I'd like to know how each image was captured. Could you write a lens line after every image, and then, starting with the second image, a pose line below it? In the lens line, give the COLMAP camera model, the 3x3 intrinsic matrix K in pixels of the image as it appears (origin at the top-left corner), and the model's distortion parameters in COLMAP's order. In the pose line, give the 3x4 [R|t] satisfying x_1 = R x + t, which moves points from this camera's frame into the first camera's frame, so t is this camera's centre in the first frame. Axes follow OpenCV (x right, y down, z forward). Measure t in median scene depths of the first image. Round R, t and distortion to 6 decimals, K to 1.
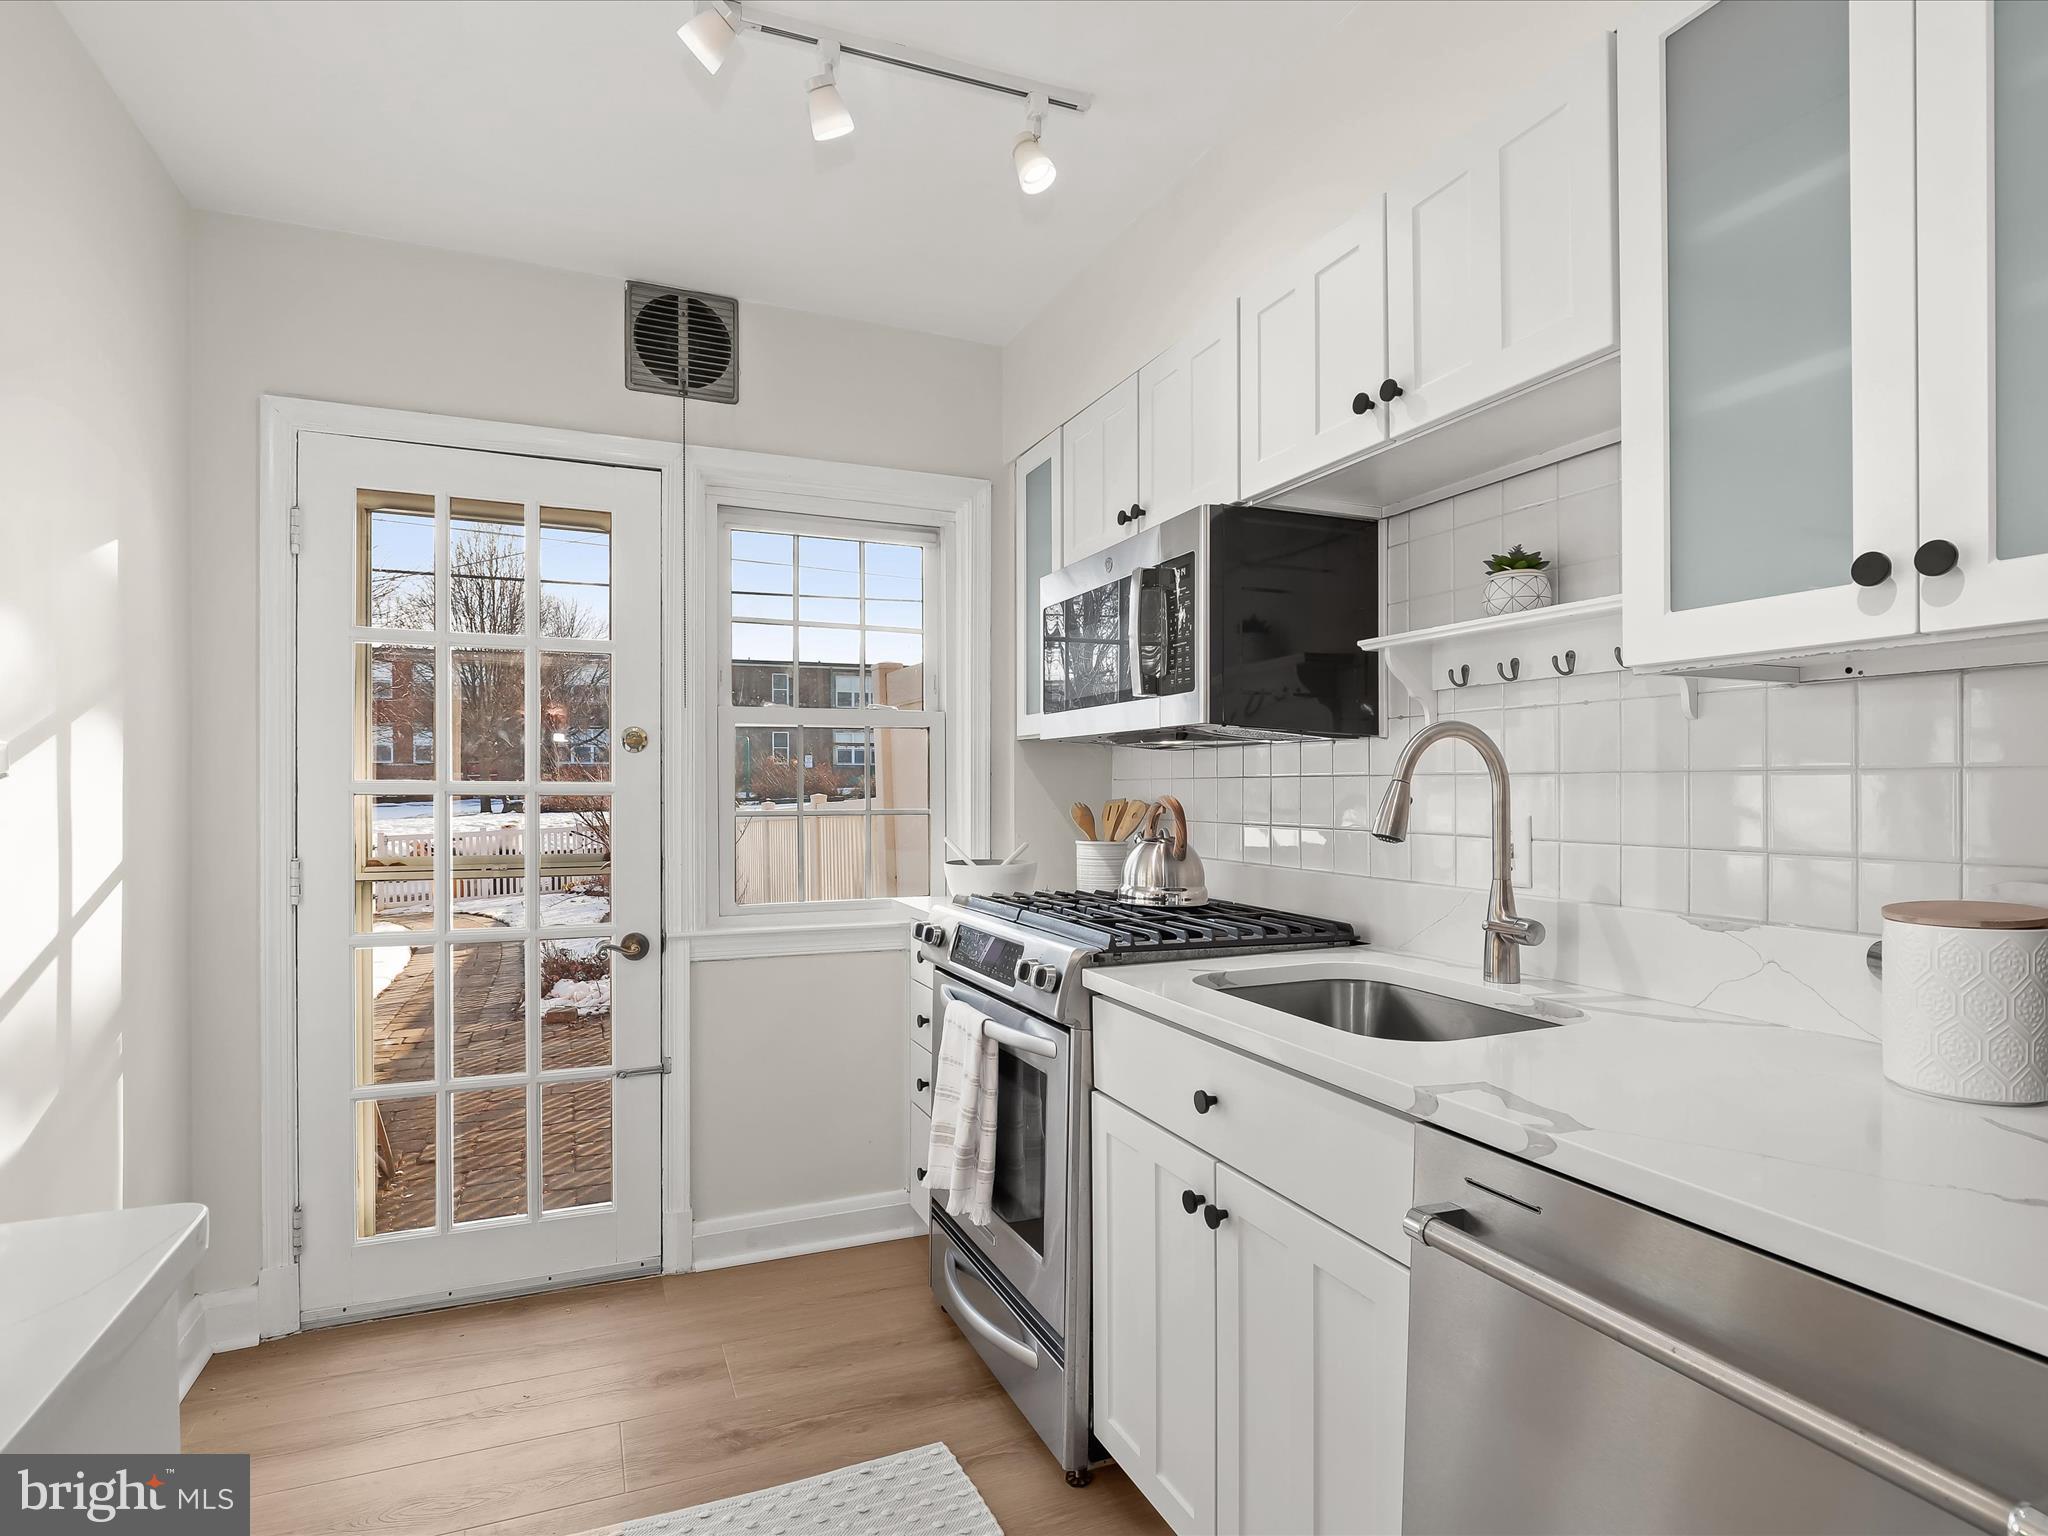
lens RADIAL K [[1061.8, 0, 1026.2], [0, 1061.8, 790.2], [0, 0, 1]] dist [0.004329, 0.000988]
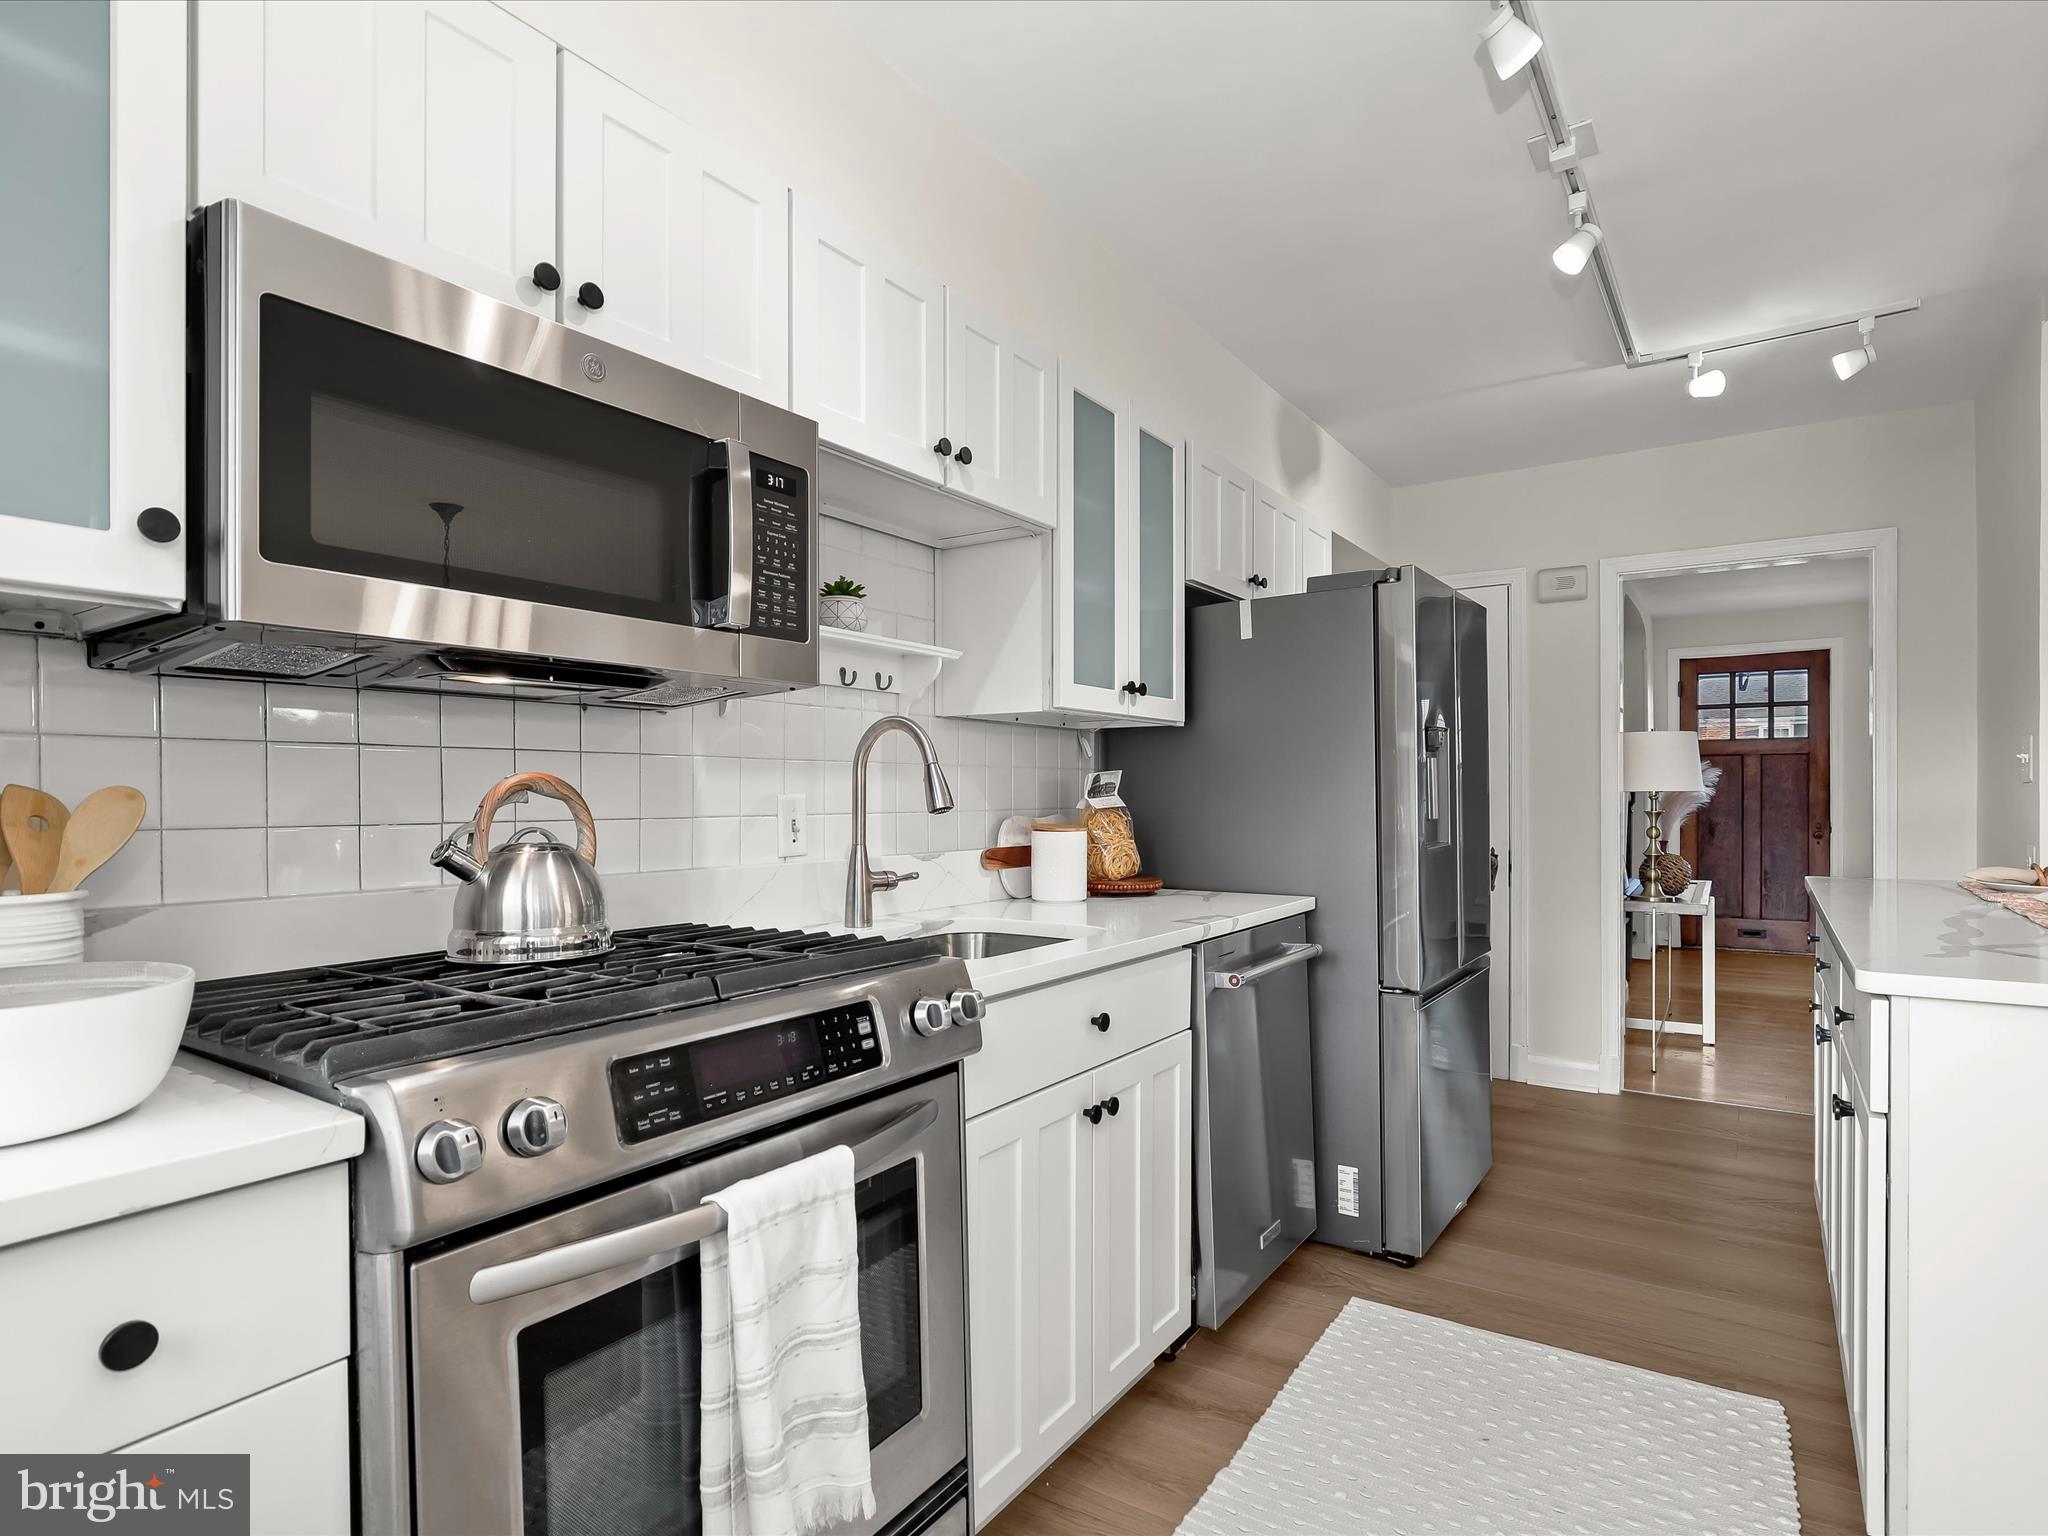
lens RADIAL K [[1061.8, 0, 1026.2], [0, 1061.8, 790.2], [0, 0, 1]] dist [0.004329, 0.000988]
pose [[-0.518287, 0.002066, 0.855204, -0.623958], [-0.003704, 0.999982, -0.004661, 0.022256], [-0.855199, -0.005583, -0.518270, 1.275807]]
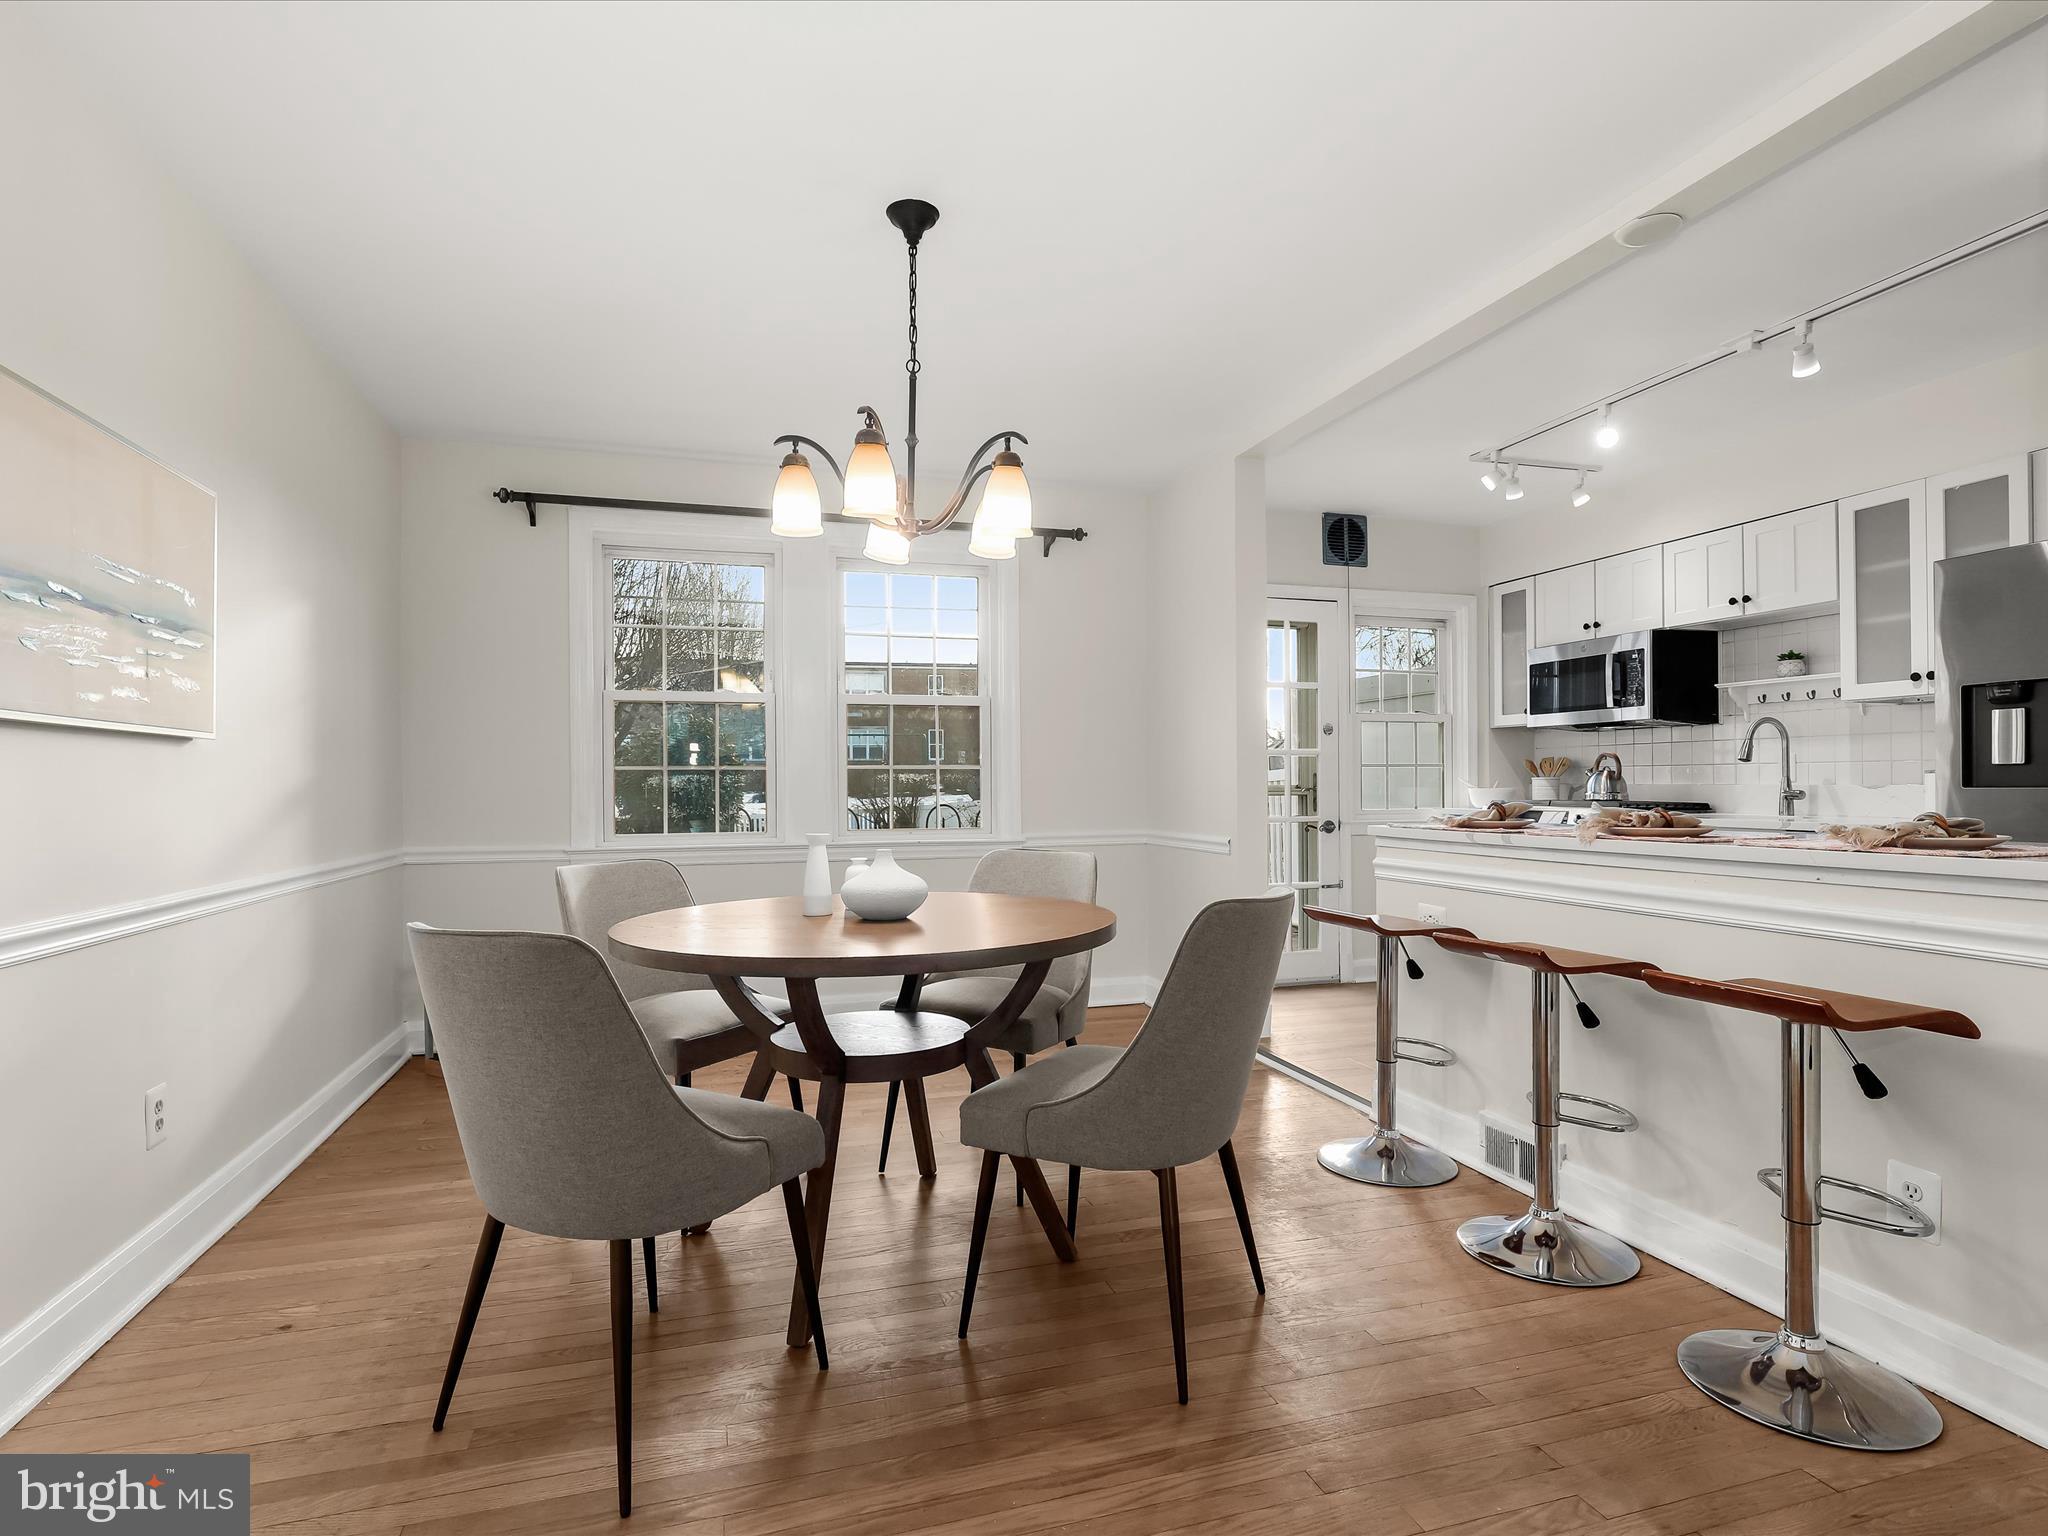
lens RADIAL K [[1051.2, 0, 1038.7], [0, 1051.2, 783.9], [0, 0, 1]] dist [-0.007404, 0.001061]
pose [[0.995594, -0.005136, -0.093628, -1.002593], [0.004920, 0.999985, -0.002539, 0.085590], [0.093640, 0.002067, 0.995604, -1.527823]]
